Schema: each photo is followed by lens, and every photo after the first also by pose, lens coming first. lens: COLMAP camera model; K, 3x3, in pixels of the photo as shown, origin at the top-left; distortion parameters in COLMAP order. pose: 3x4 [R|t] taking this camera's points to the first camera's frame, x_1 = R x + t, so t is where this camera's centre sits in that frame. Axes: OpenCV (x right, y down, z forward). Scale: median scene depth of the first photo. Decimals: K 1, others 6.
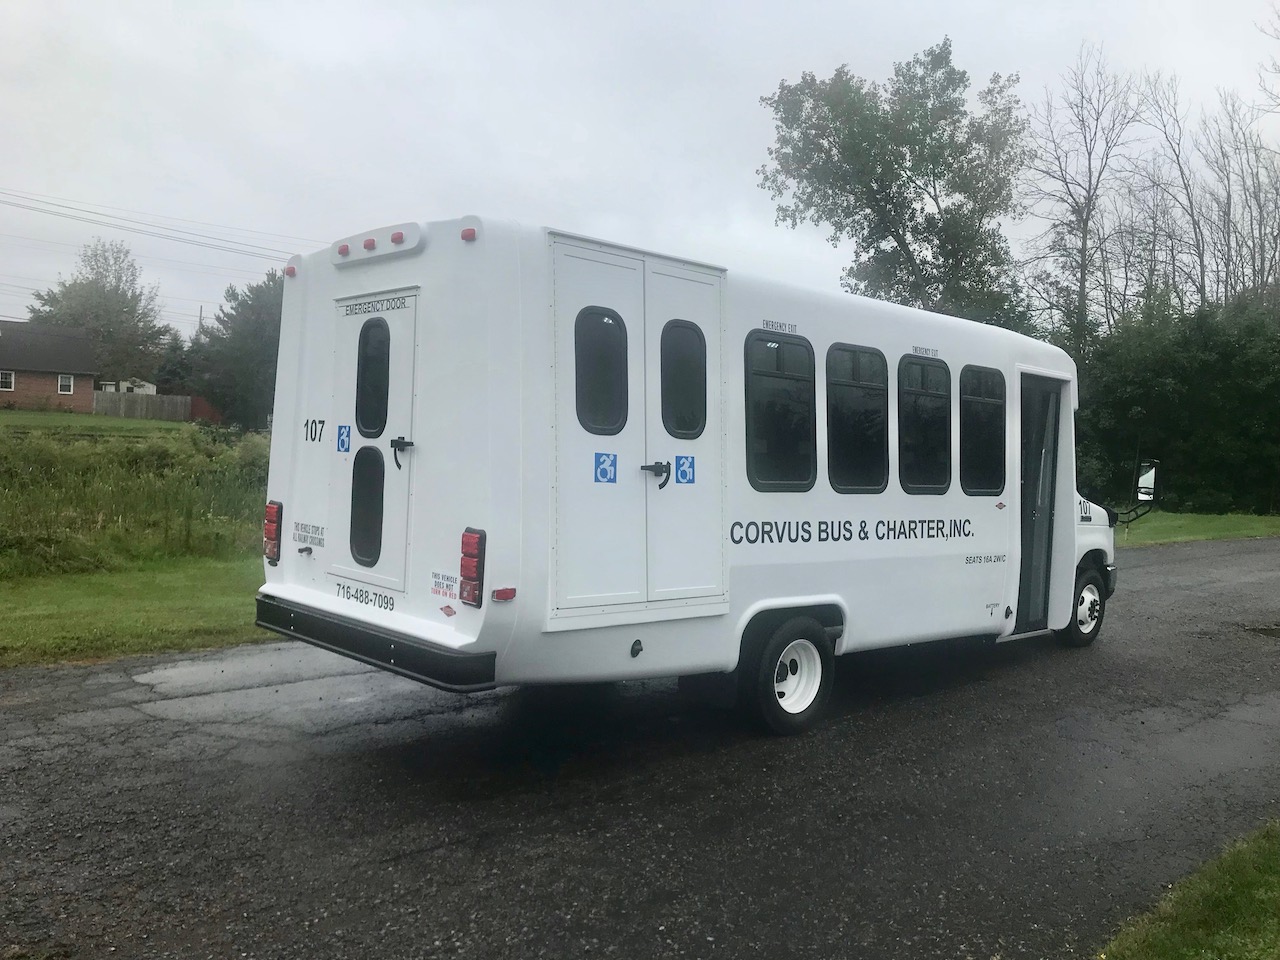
lens RADIAL K [[1049.3, 0, 640.0], [0, 1049.3, 480.0], [0, 0, 1]] dist [0.093736, -0.158290]
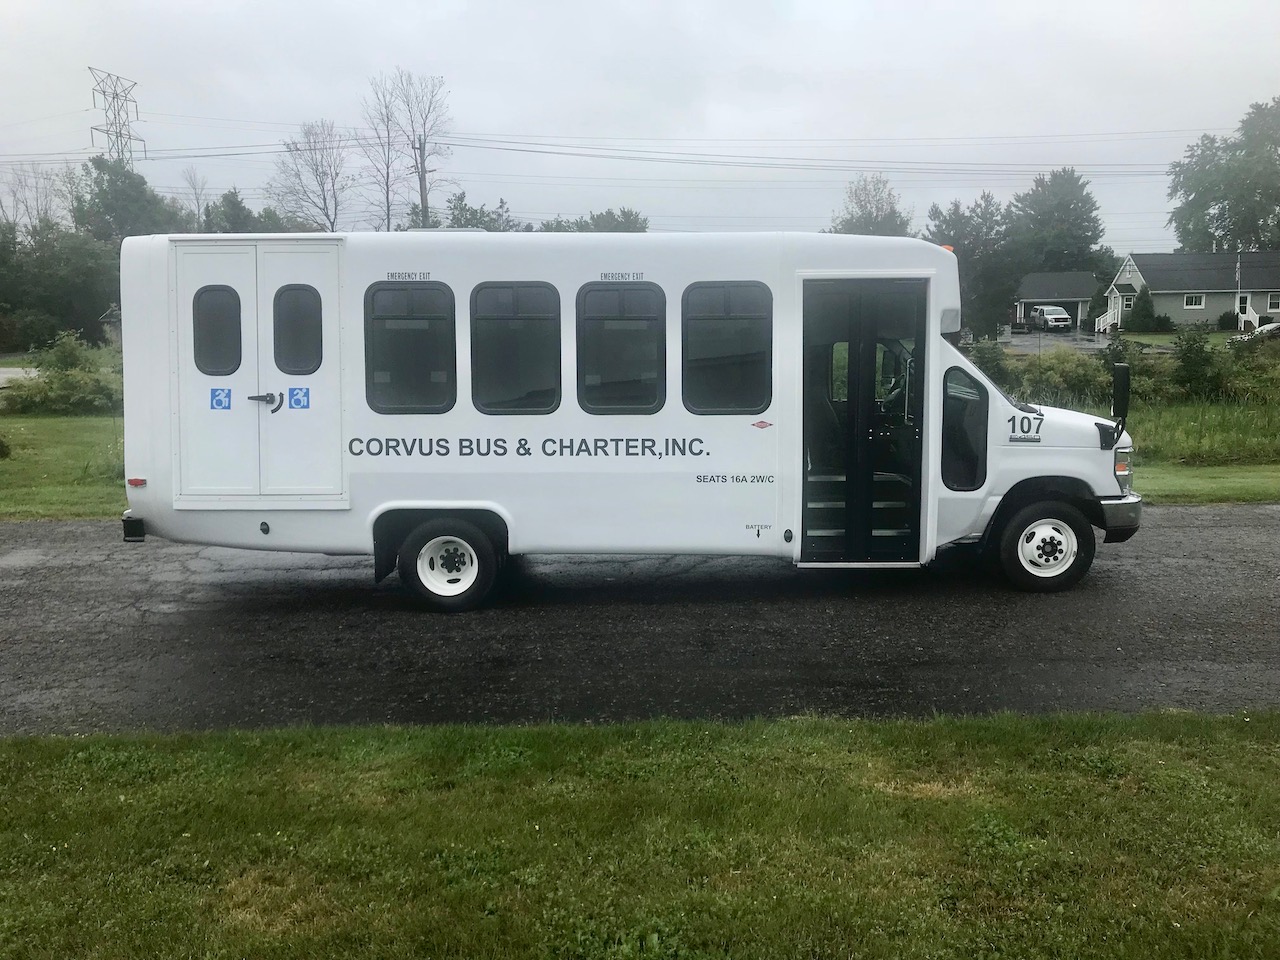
lens RADIAL K [[1049.3, 0, 640.0], [0, 1049.3, 480.0], [0, 0, 1]] dist [0.093736, -0.158290]
pose [[0.738089, 0.038236, -0.673619, 1.055218], [0.018945, 0.996825, 0.077340, -0.001853], [0.674437, -0.069846, 0.735021, 0.251681]]
